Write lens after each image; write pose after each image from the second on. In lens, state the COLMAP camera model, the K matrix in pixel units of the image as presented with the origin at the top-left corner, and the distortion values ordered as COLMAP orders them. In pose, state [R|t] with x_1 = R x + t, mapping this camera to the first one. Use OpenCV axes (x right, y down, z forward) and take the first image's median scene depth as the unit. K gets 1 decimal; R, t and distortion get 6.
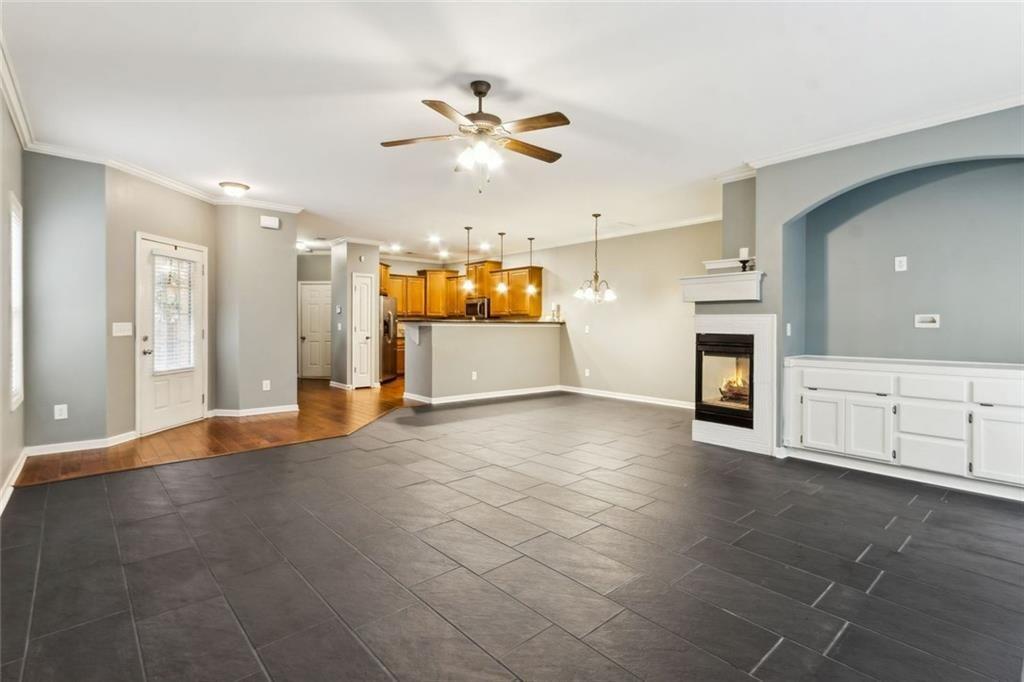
lens RADIAL K [[481.5, 0, 508.2], [0, 481.5, 332.2], [0, 0, 1]] dist [0.000755, -0.000161]
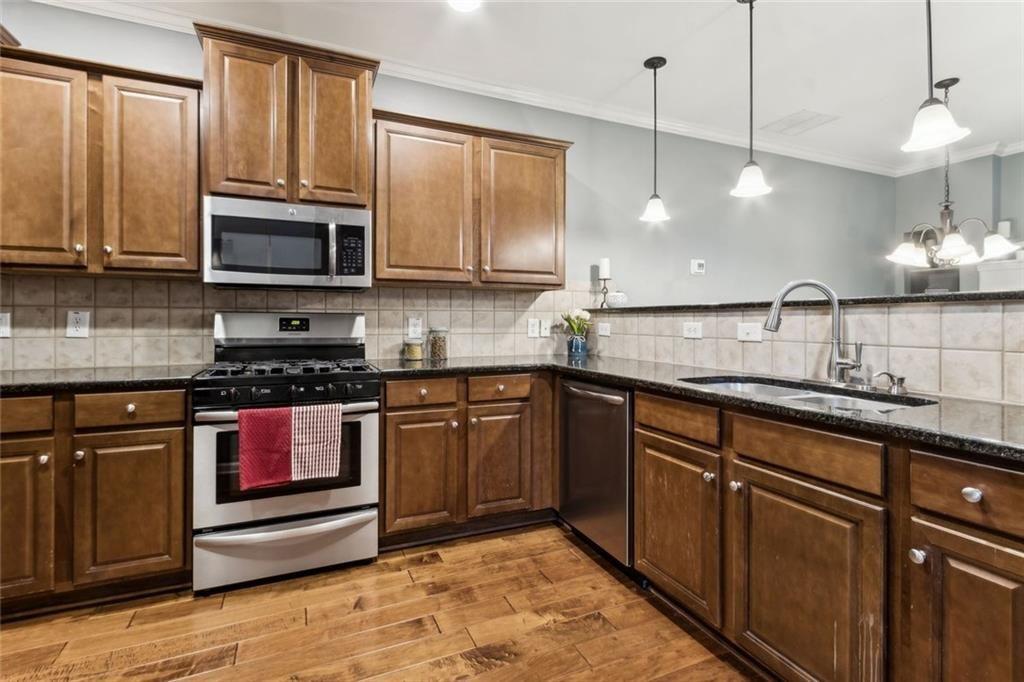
lens RADIAL K [[479.1, 0, 510.2], [0, 479.1, 318.6], [0, 0, 1]] dist [0.003248, 0.000071]
pose [[0.299236, -0.002977, 0.954174, -0.304439], [0.014387, 0.999896, -0.001393, -0.013498], [-0.954071, 0.014145, 0.299248, 0.983240]]
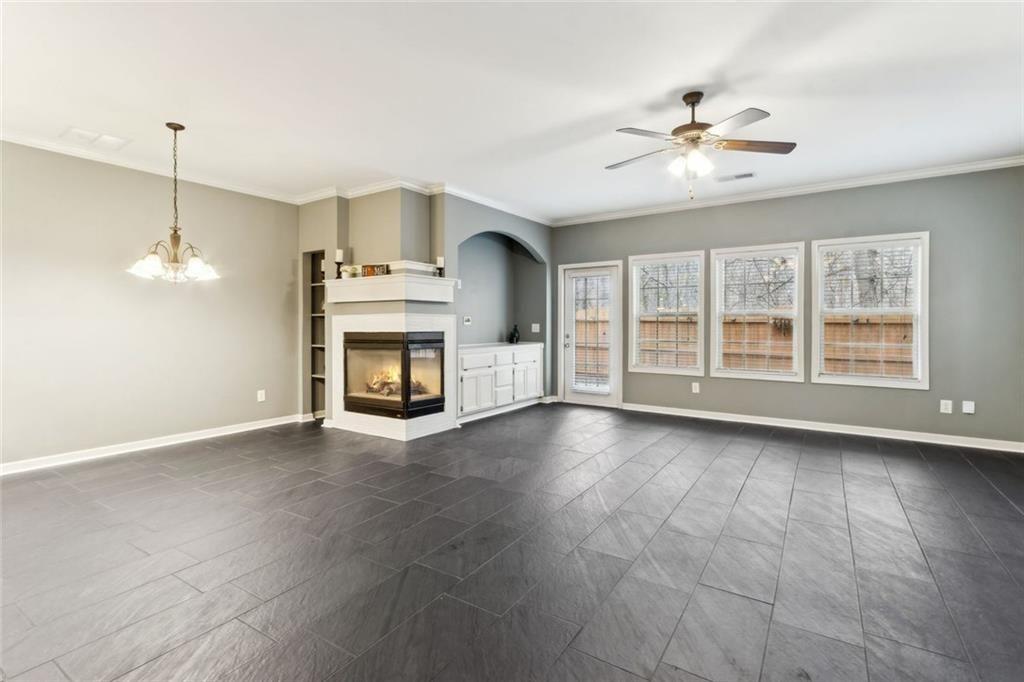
lens RADIAL K [[475.8, 0, 510.5], [0, 475.8, 327.8], [0, 0, 1]] dist [0.003828, 0.000060]
pose [[-0.252592, -0.012175, 0.967496, -0.347357], [0.012430, 0.999797, 0.015827, -0.011002], [-0.967493, 0.016024, -0.252389, 0.594986]]
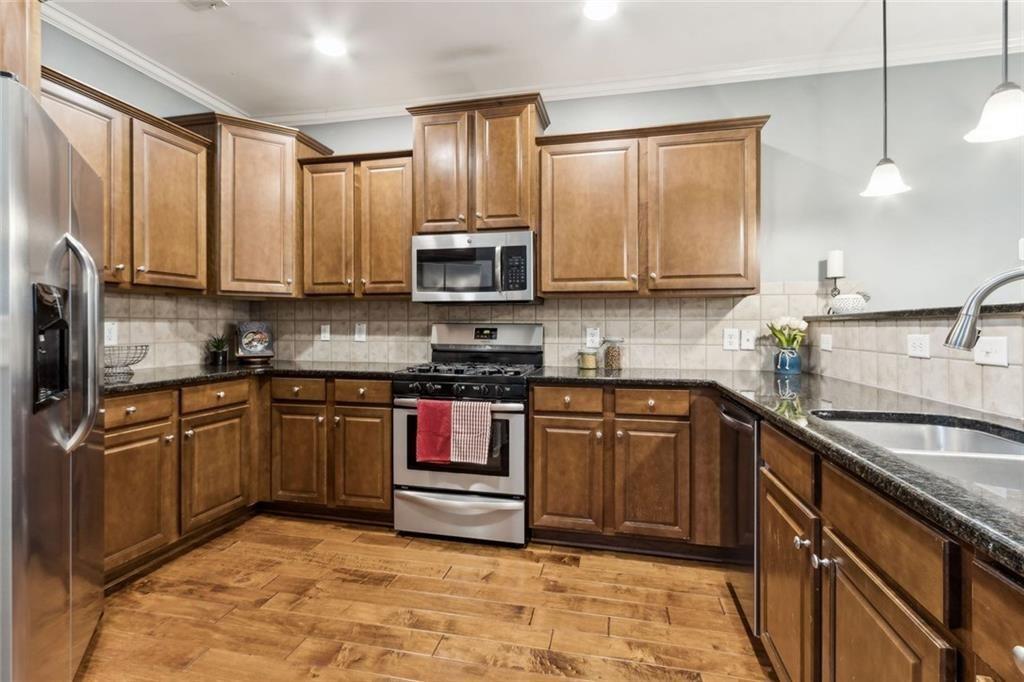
lens RADIAL K [[475.8, 0, 510.5], [0, 475.8, 327.8], [0, 0, 1]] dist [0.003828, 0.000060]
pose [[0.806771, -0.004274, 0.590849, -0.252301], [0.011824, 0.999890, -0.008912, -0.013092], [-0.590746, 0.014176, 0.806733, 0.903144]]
